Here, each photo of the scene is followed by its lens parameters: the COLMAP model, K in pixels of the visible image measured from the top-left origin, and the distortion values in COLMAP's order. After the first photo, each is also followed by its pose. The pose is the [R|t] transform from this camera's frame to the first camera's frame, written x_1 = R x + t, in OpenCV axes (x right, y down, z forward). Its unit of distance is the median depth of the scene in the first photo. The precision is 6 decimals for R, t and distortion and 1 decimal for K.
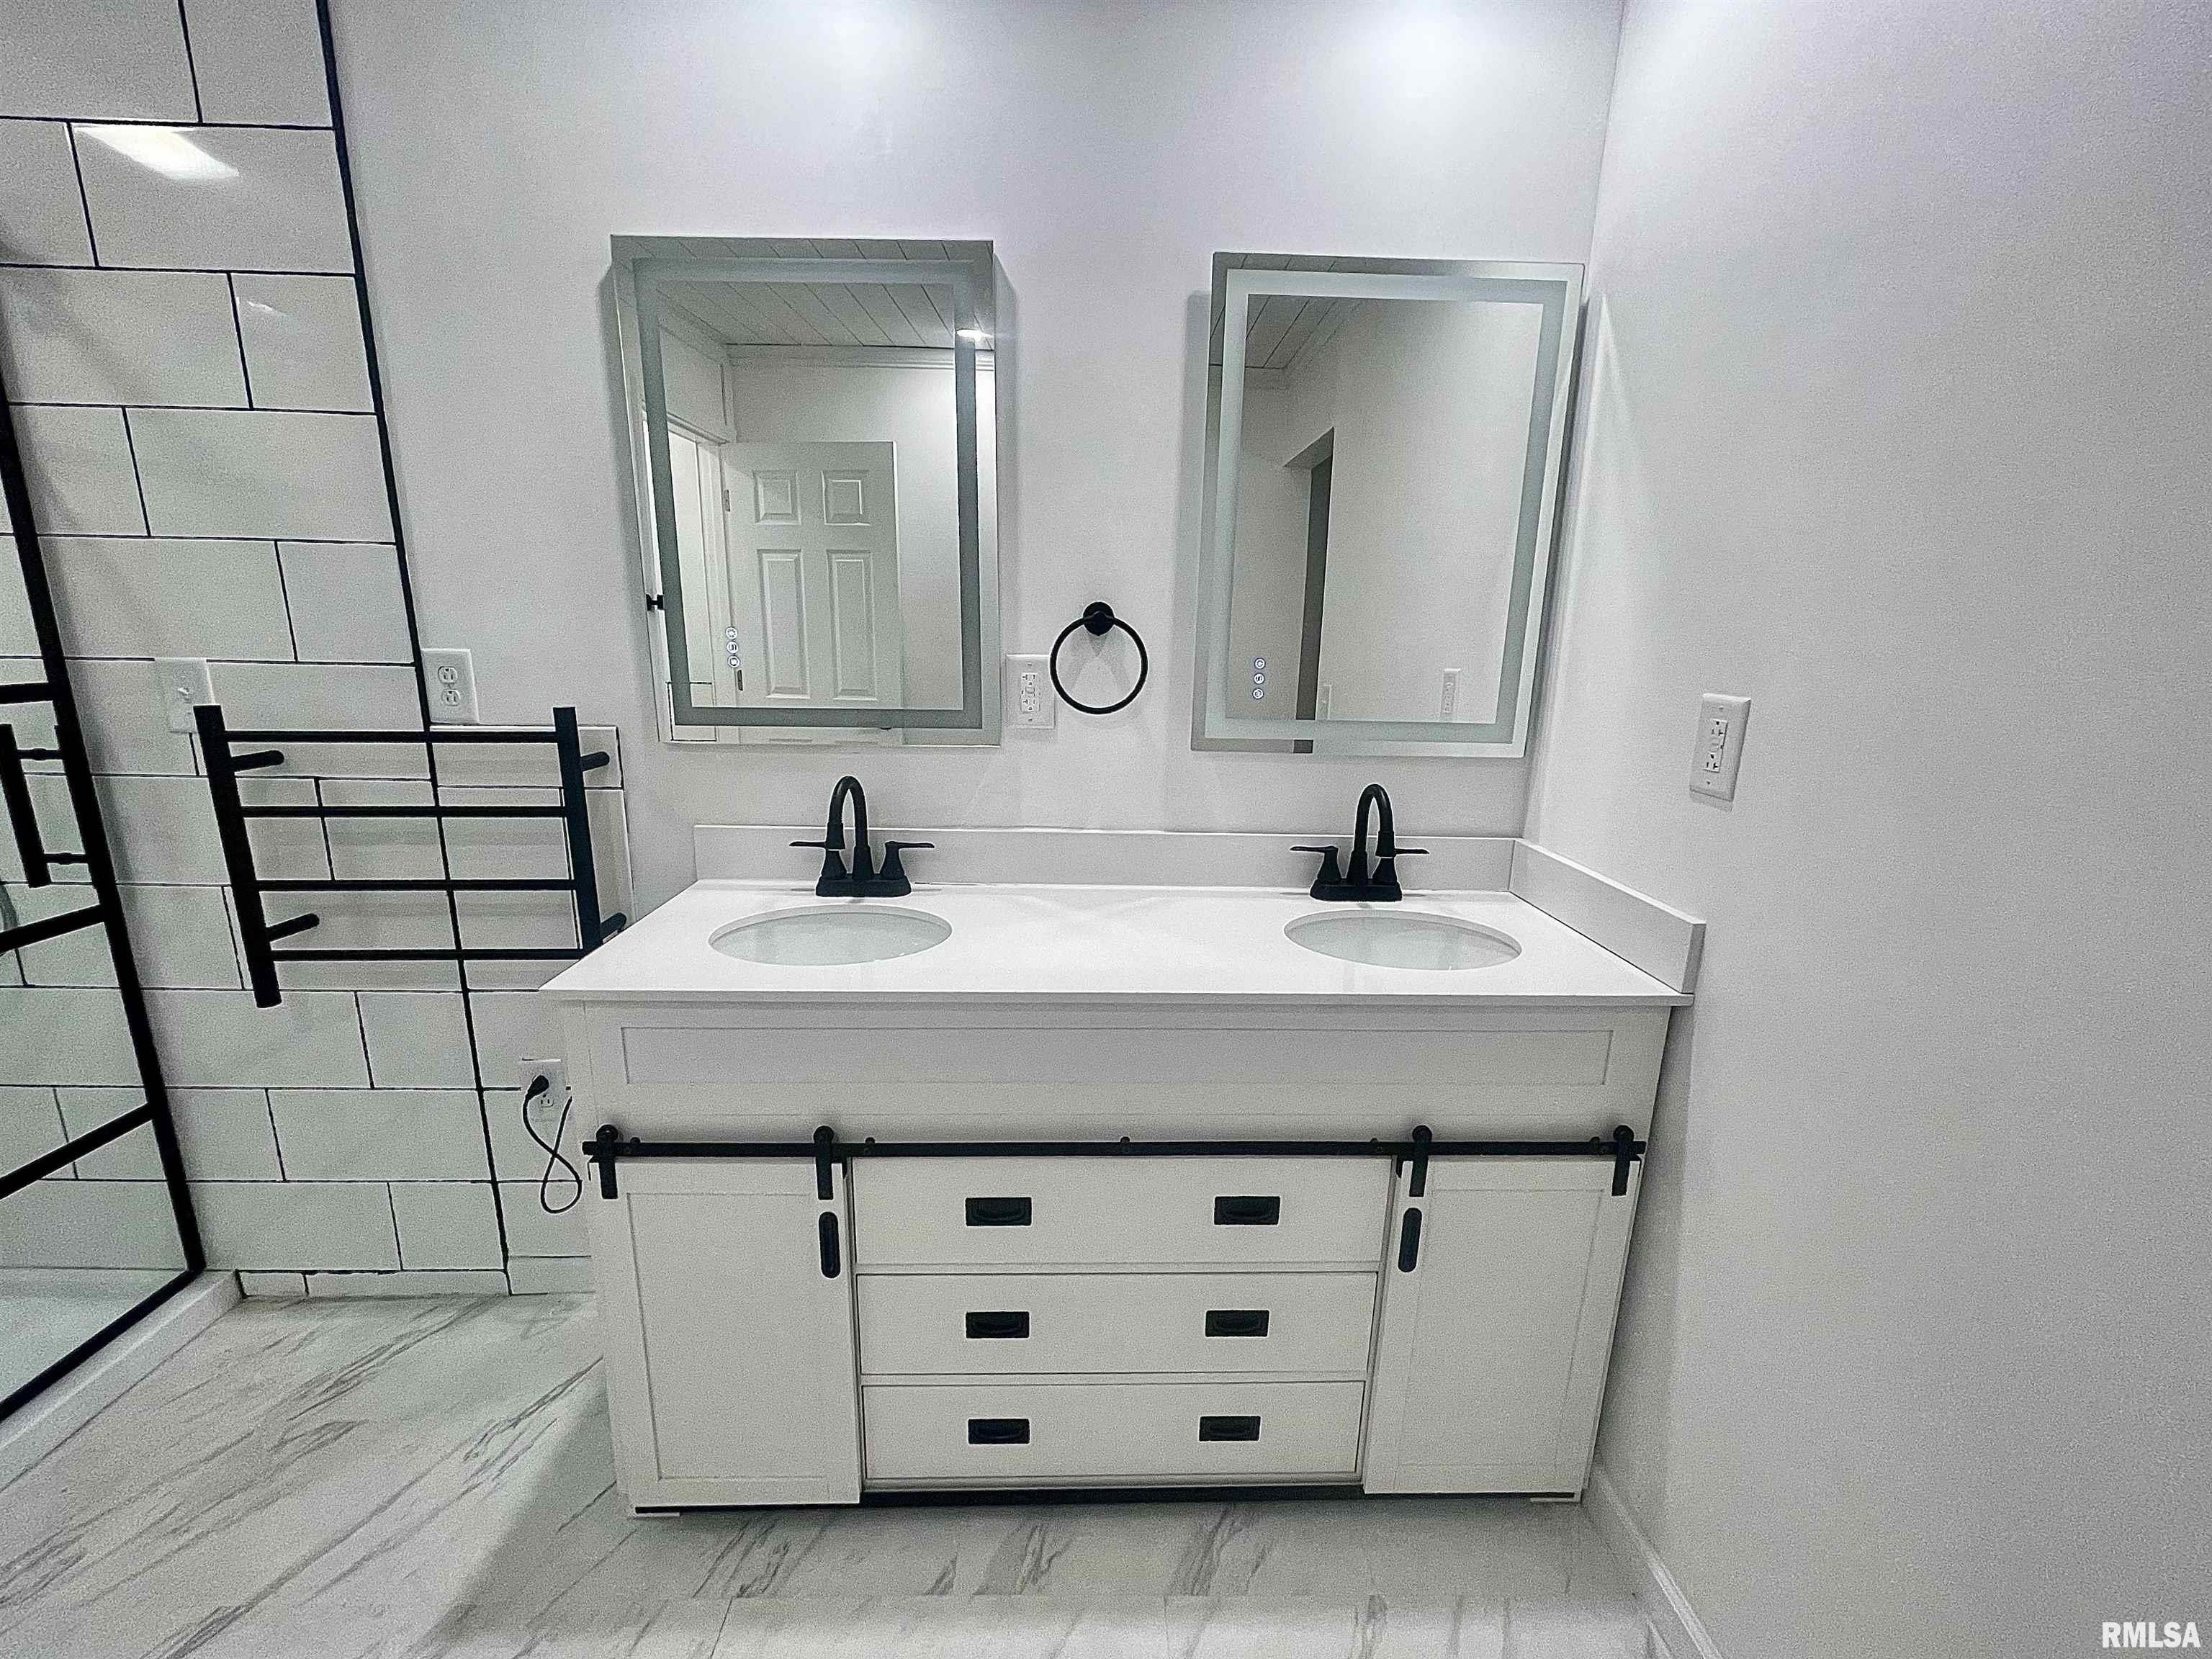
lens RADIAL K [[888.6, 0, 1107.0], [0, 888.6, 827.3], [0, 0, 1]] dist [-0.004624, -0.000279]
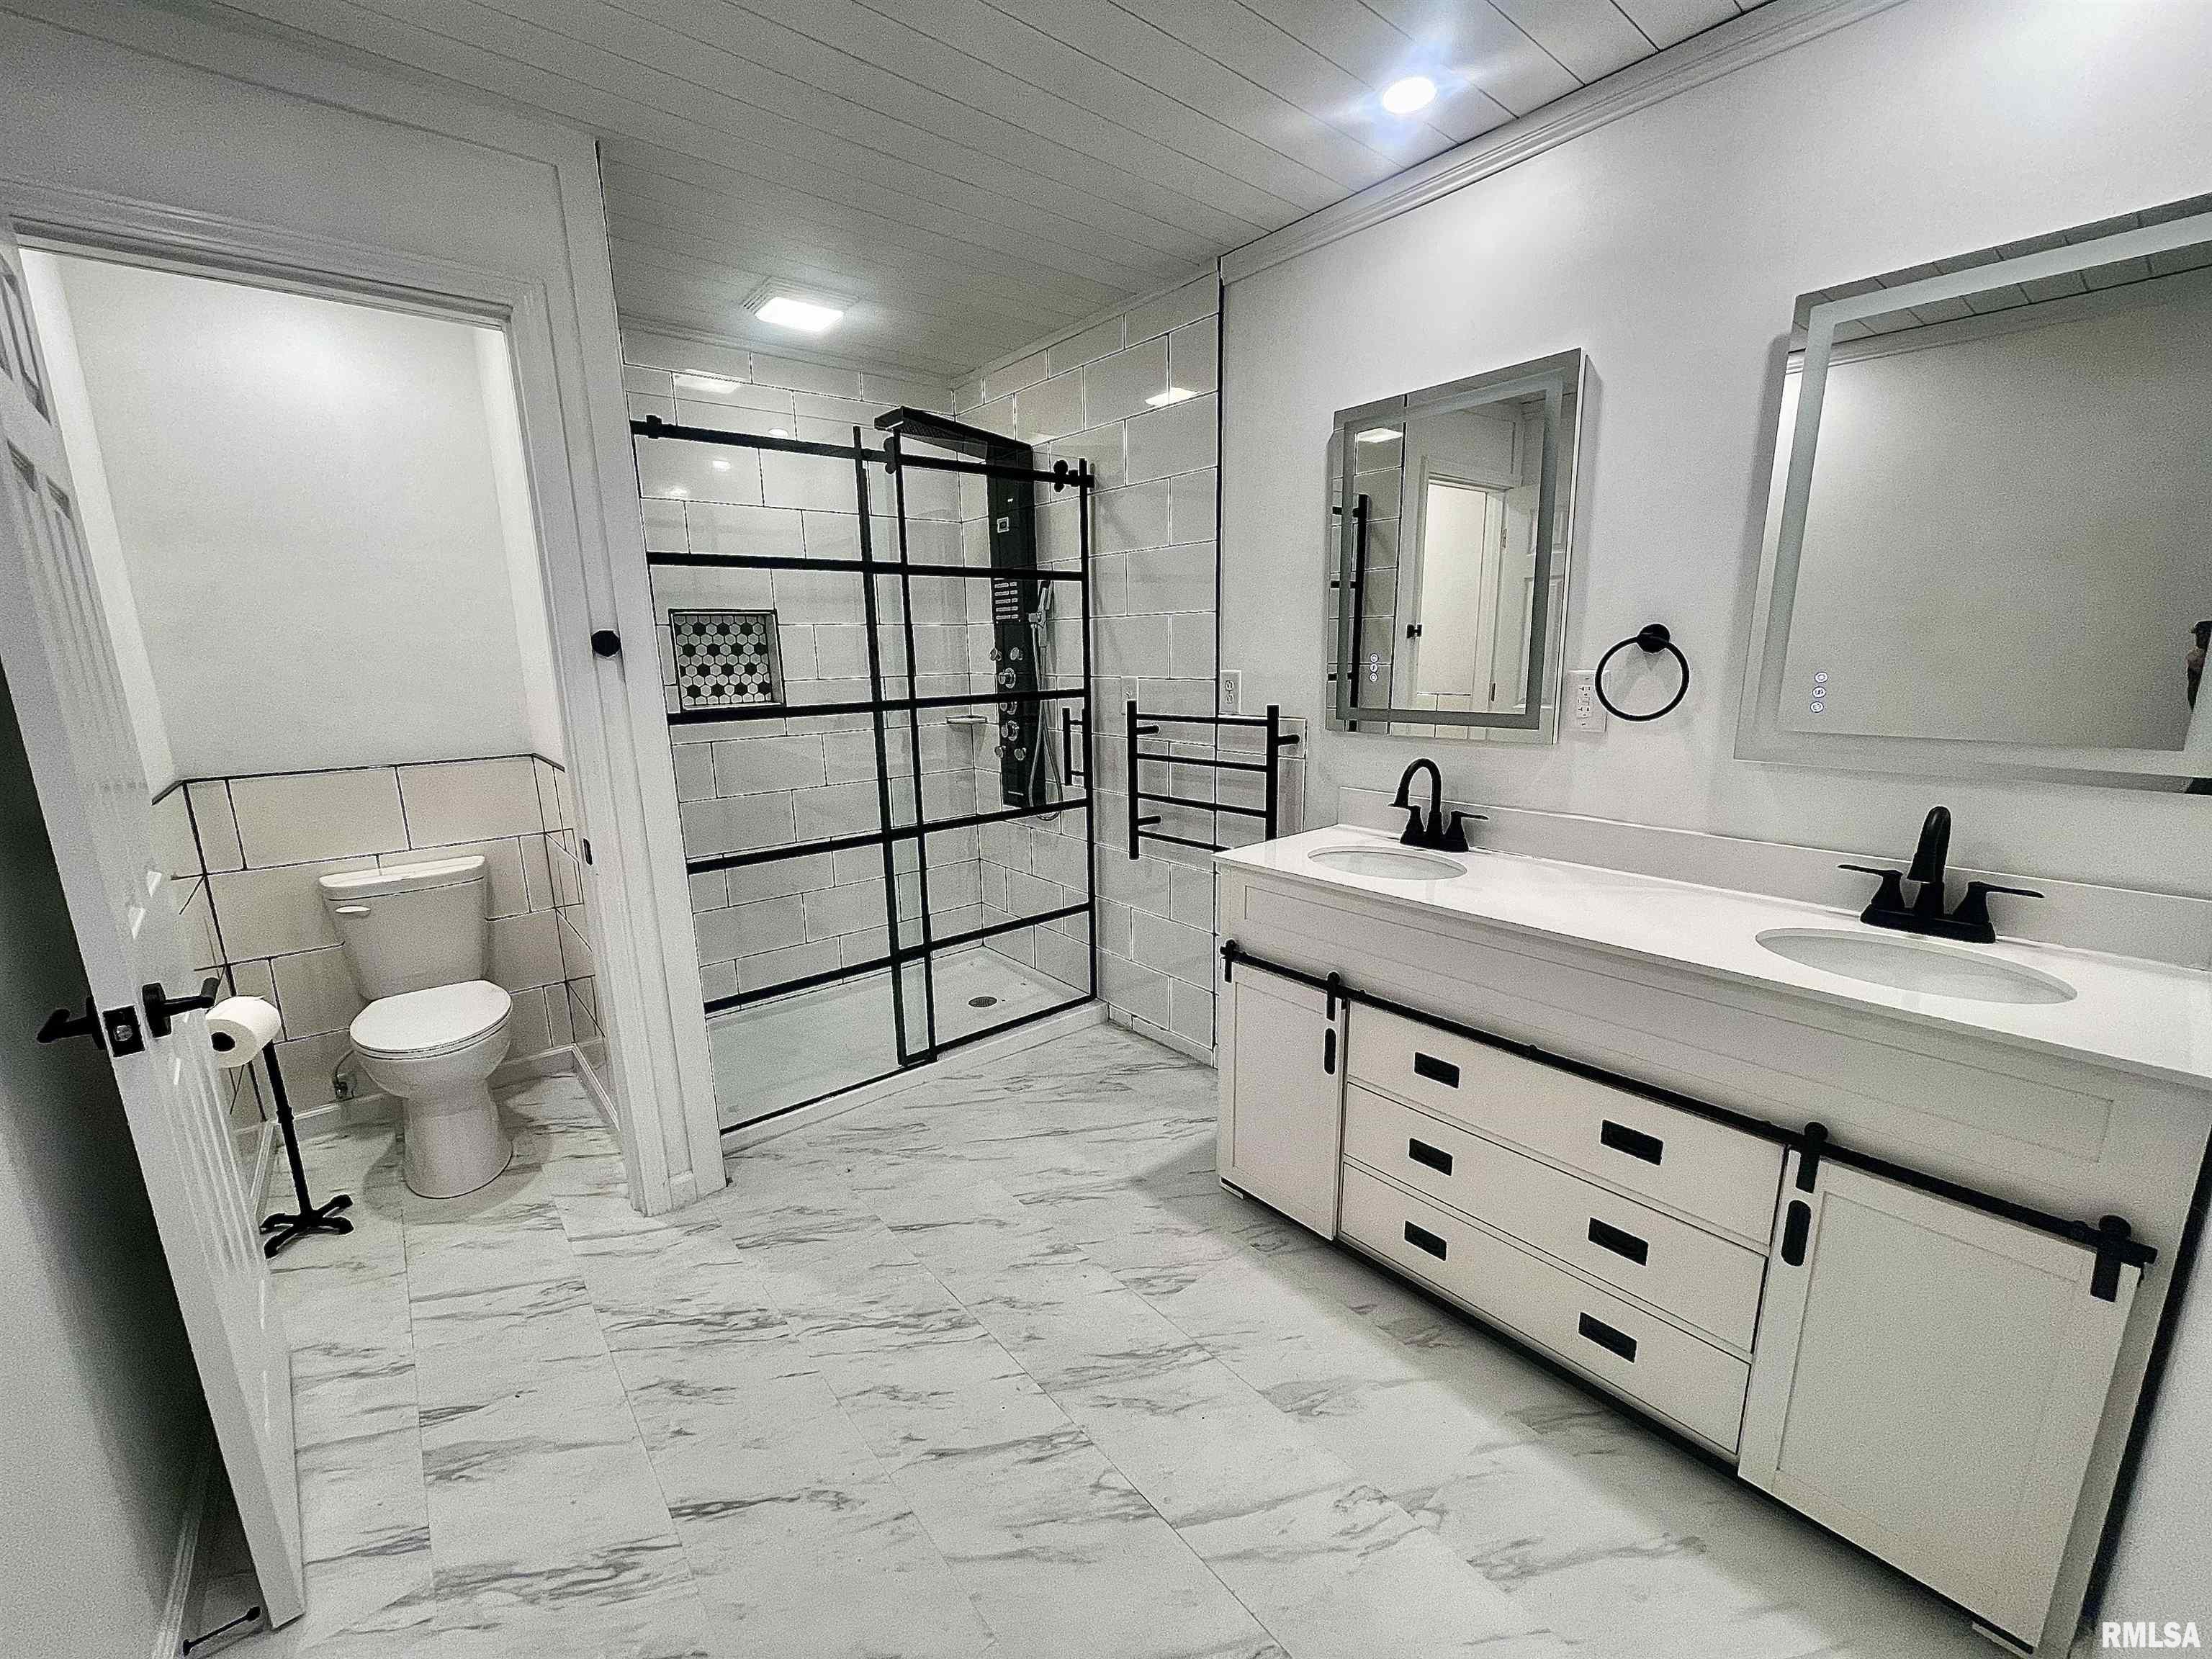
lens RADIAL K [[888.6, 0, 1100.9], [0, 888.6, 829.2], [0, 0, 1]] dist [-0.004624, -0.000279]
pose [[0.616751, 0.128093, -0.776666, 0.489951], [-0.143329, 0.988451, 0.049204, 0.056181], [0.773999, 0.080972, 0.627988, -0.259499]]
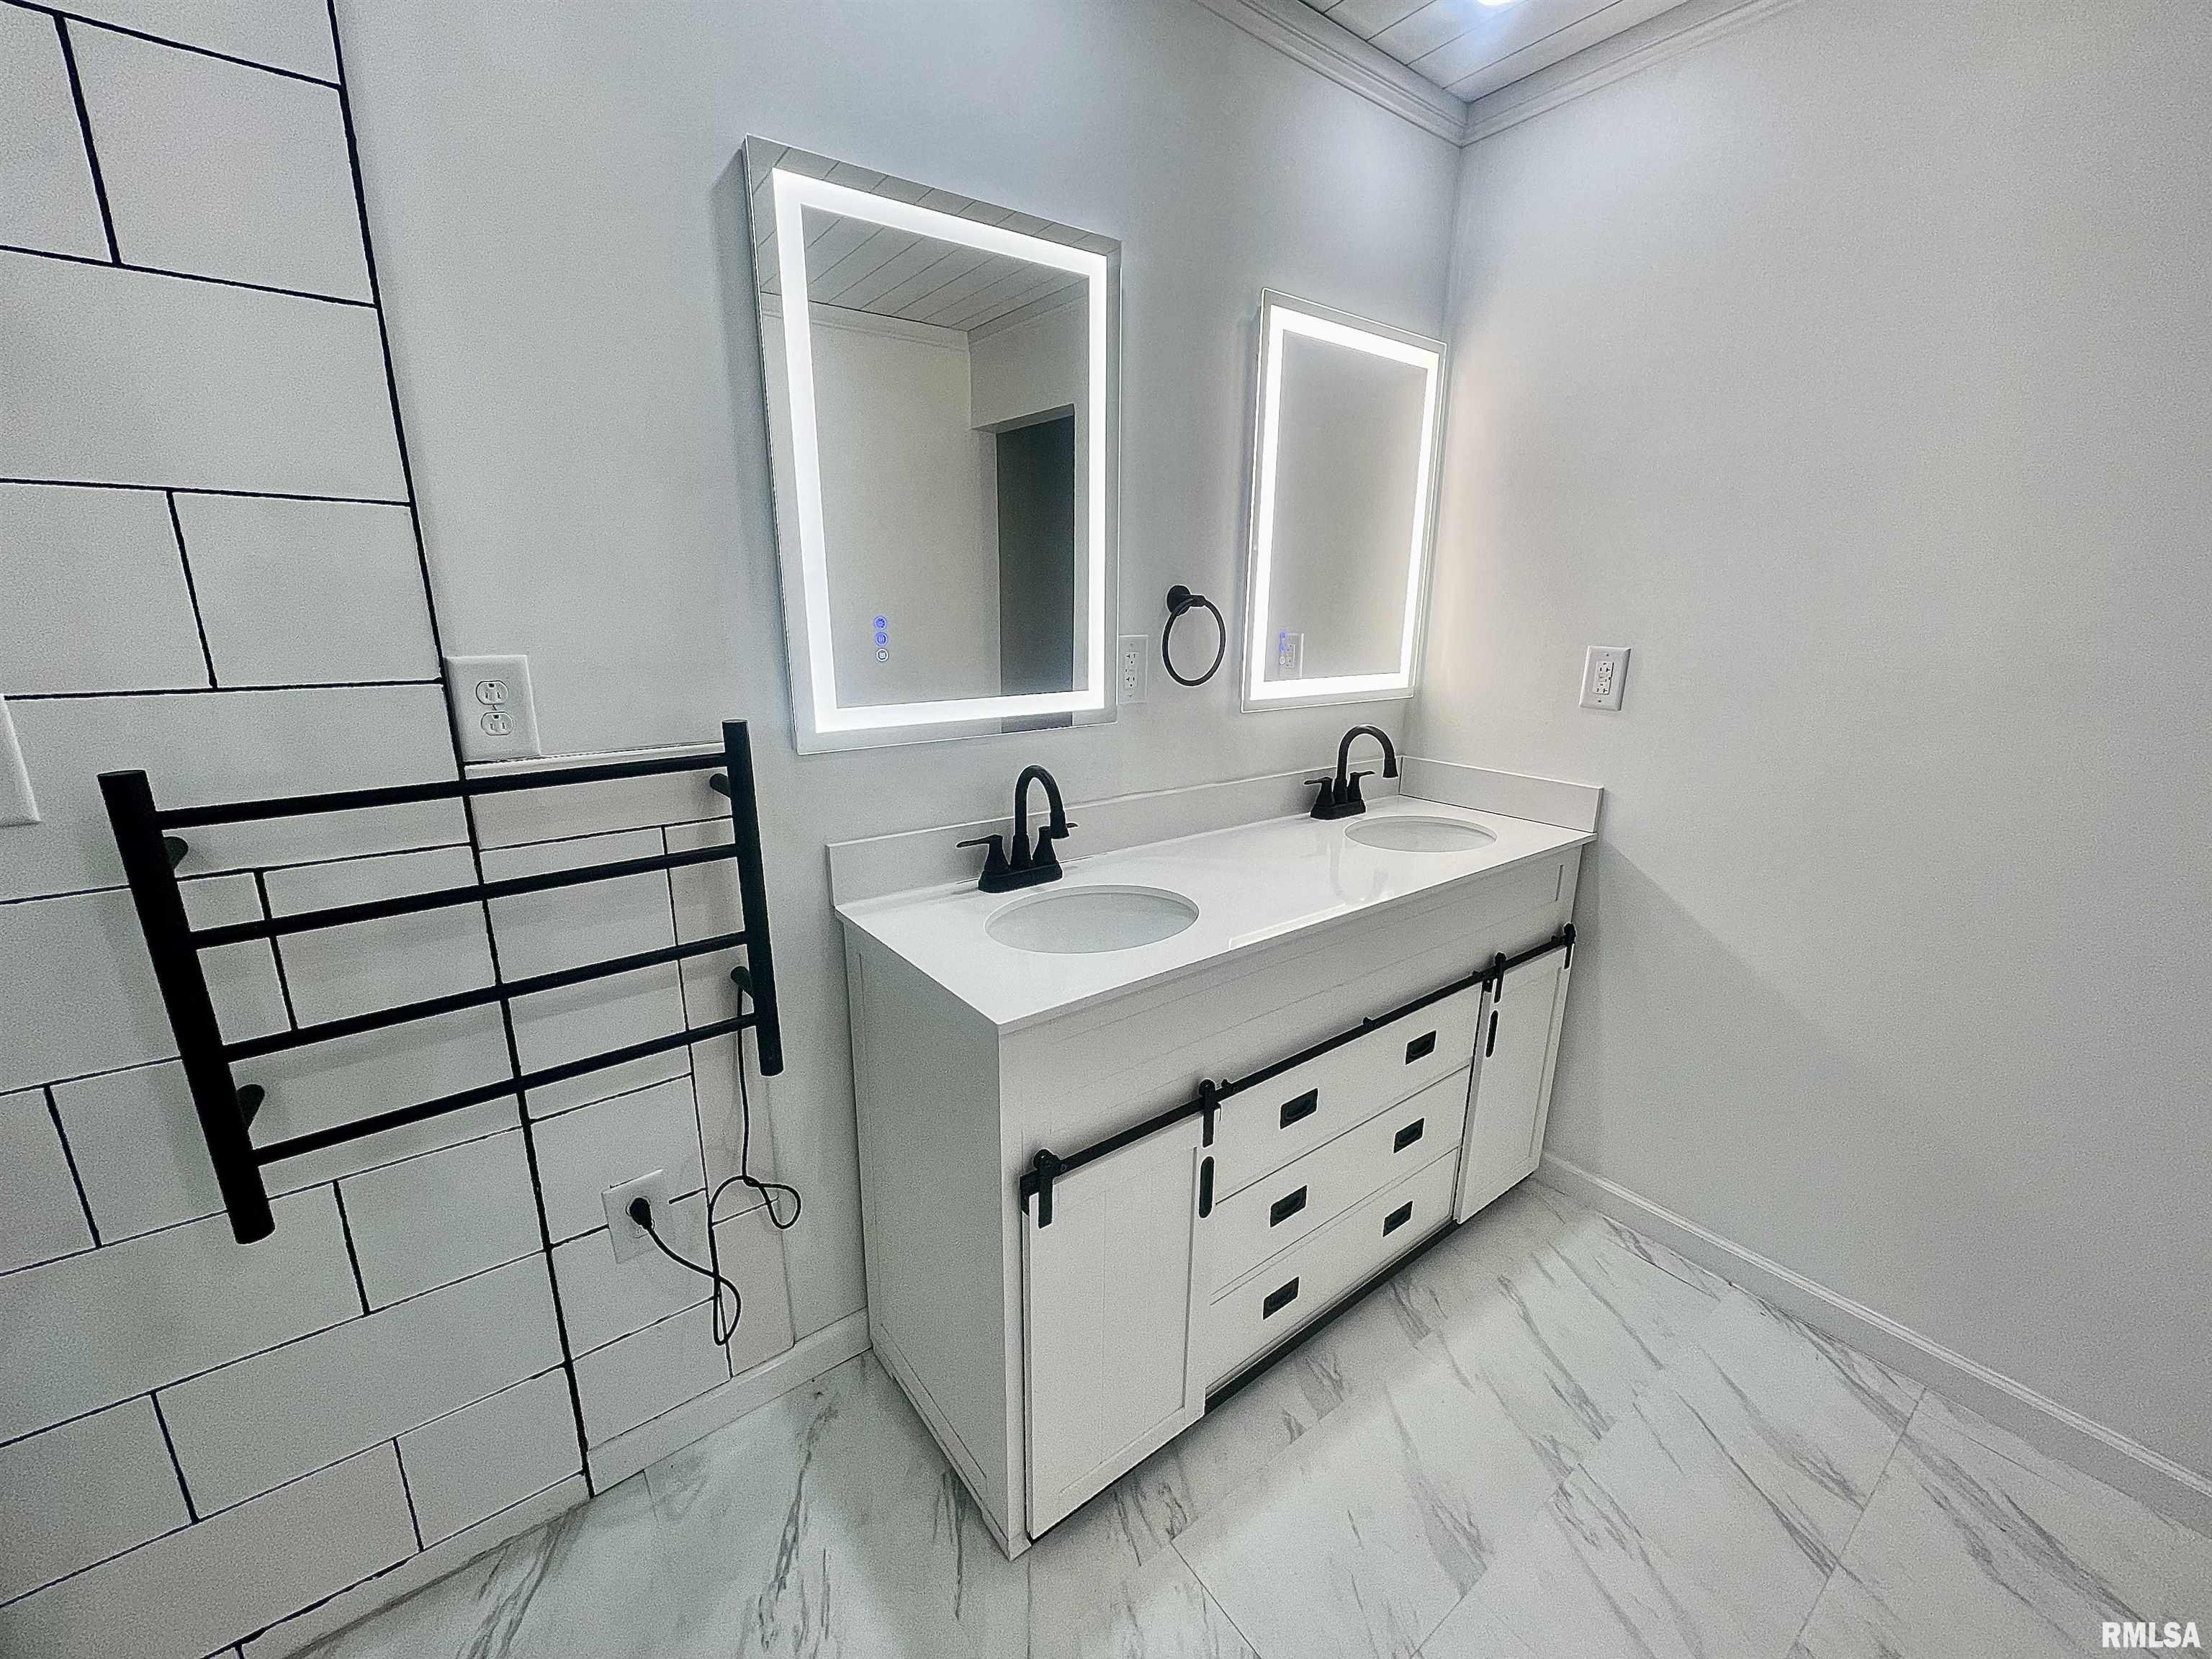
lens RADIAL K [[888.6, 0, 1106.4], [0, 888.6, 825.4], [0, 0, 1]] dist [-0.004624, -0.000279]
pose [[0.813298, -0.156018, 0.560539, -0.784887], [0.130685, 0.987747, 0.085310, -0.064863], [-0.566981, 0.003872, 0.823722, 0.137814]]
